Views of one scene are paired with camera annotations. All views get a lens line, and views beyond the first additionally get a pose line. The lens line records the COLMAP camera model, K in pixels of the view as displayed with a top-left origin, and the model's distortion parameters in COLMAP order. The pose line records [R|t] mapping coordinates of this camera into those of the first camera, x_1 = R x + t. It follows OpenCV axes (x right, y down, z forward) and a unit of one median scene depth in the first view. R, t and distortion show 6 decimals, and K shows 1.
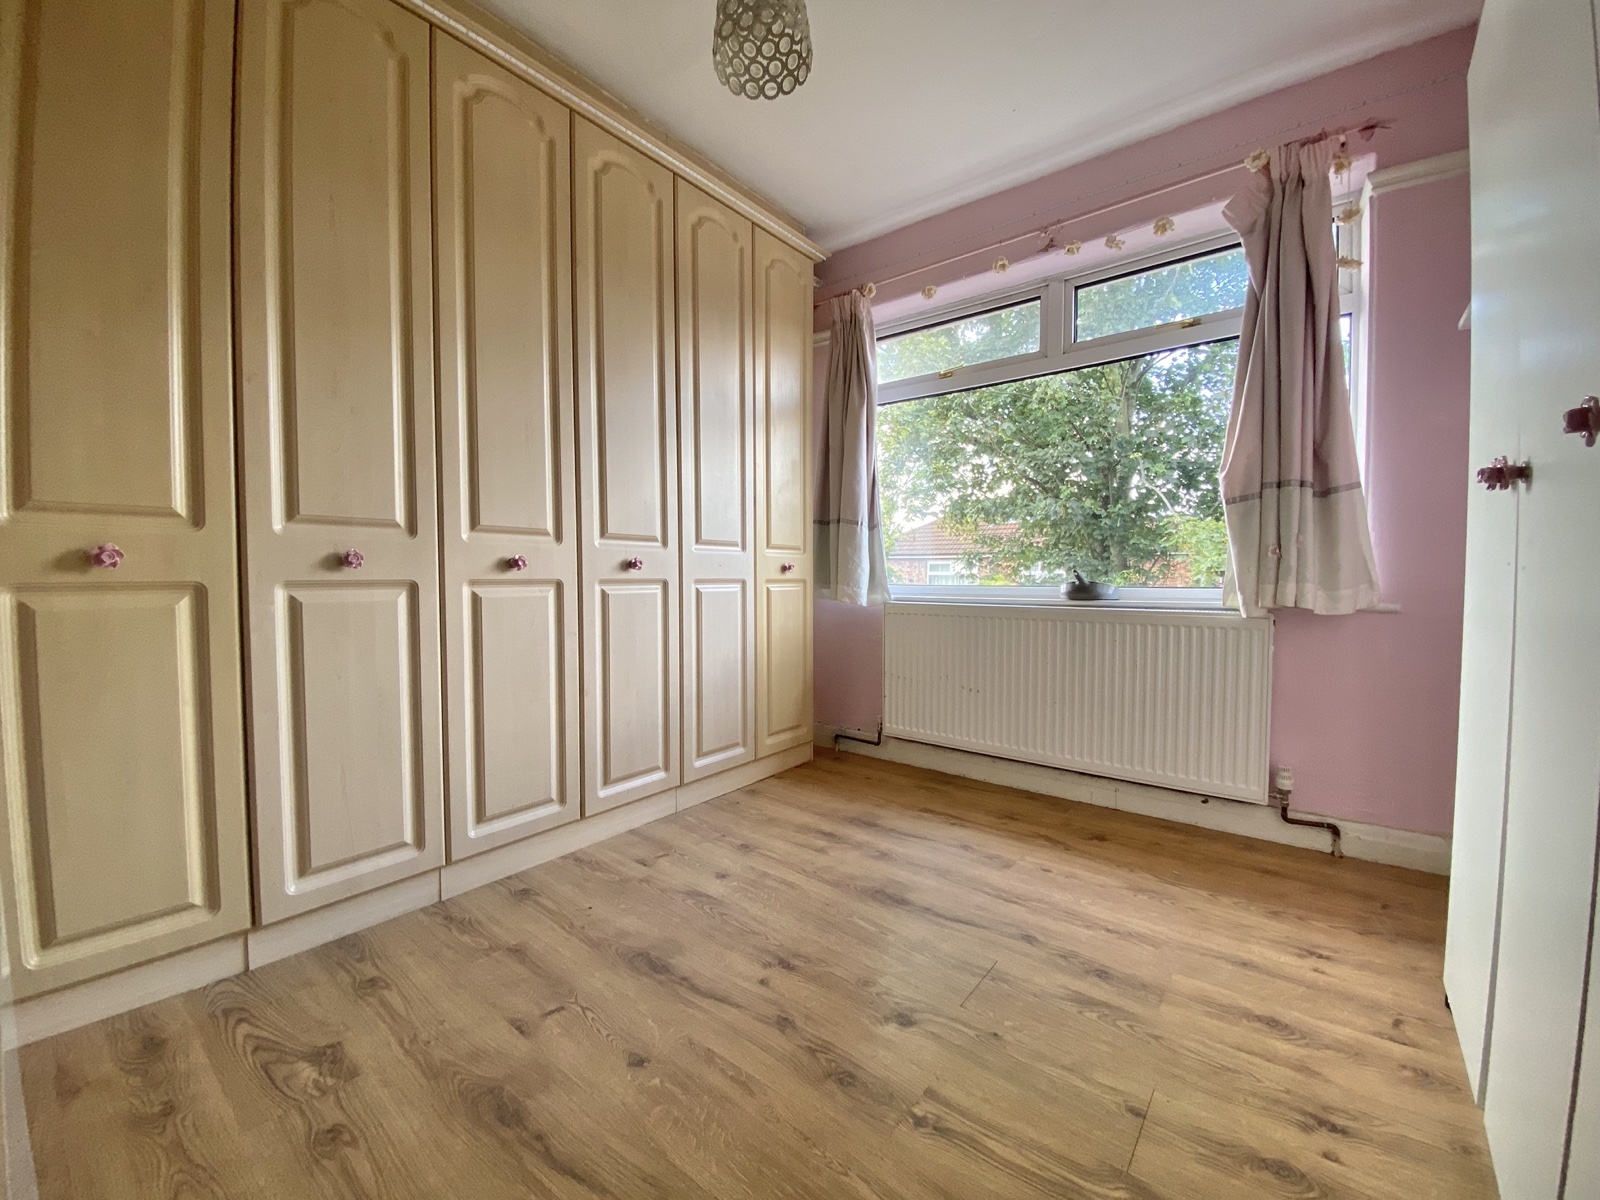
lens RADIAL K [[644.8, 0, 803.0], [0, 644.8, 587.9], [0, 0, 1]] dist [0.026552, -0.018782]
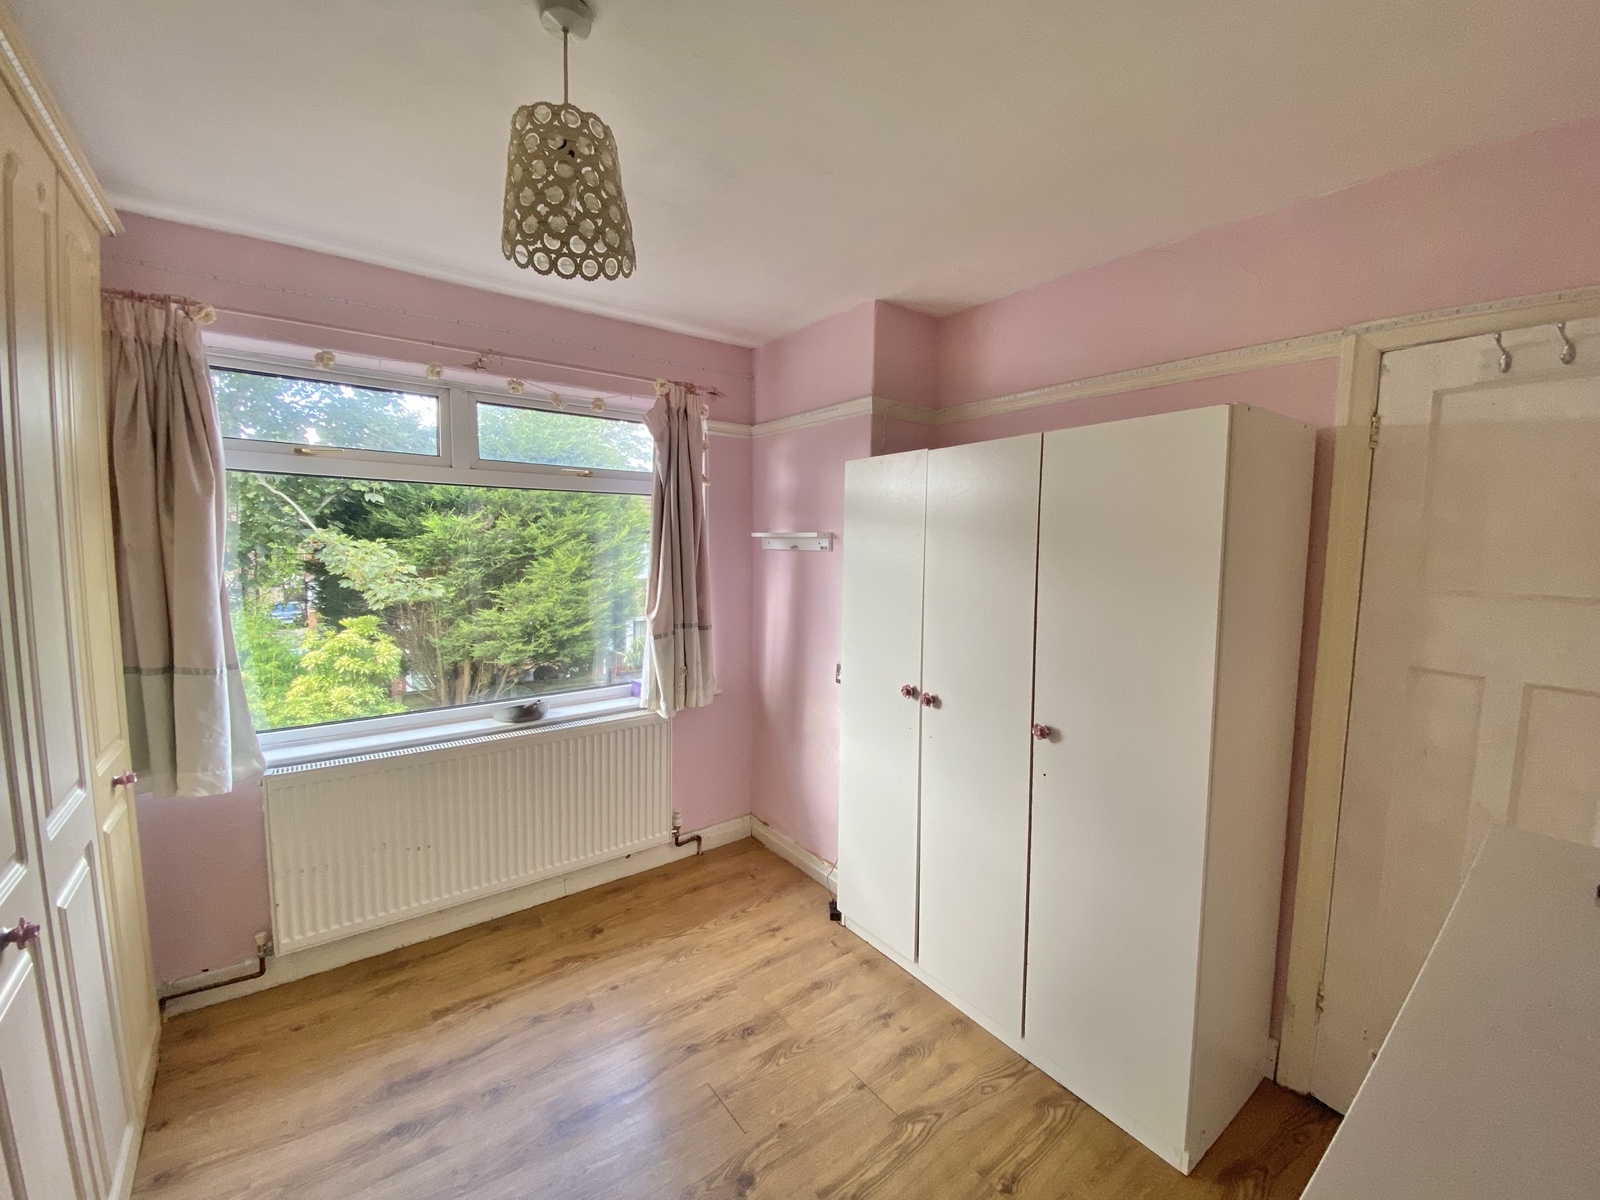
lens RADIAL K [[644.8, 0, 803.0], [0, 644.8, 587.9], [0, 0, 1]] dist [0.026552, -0.018782]
pose [[0.257594, -0.070077, 0.963709, -0.568715], [0.005614, 0.997458, 0.071030, -0.334519], [-0.966237, -0.012887, 0.257333, 0.362613]]
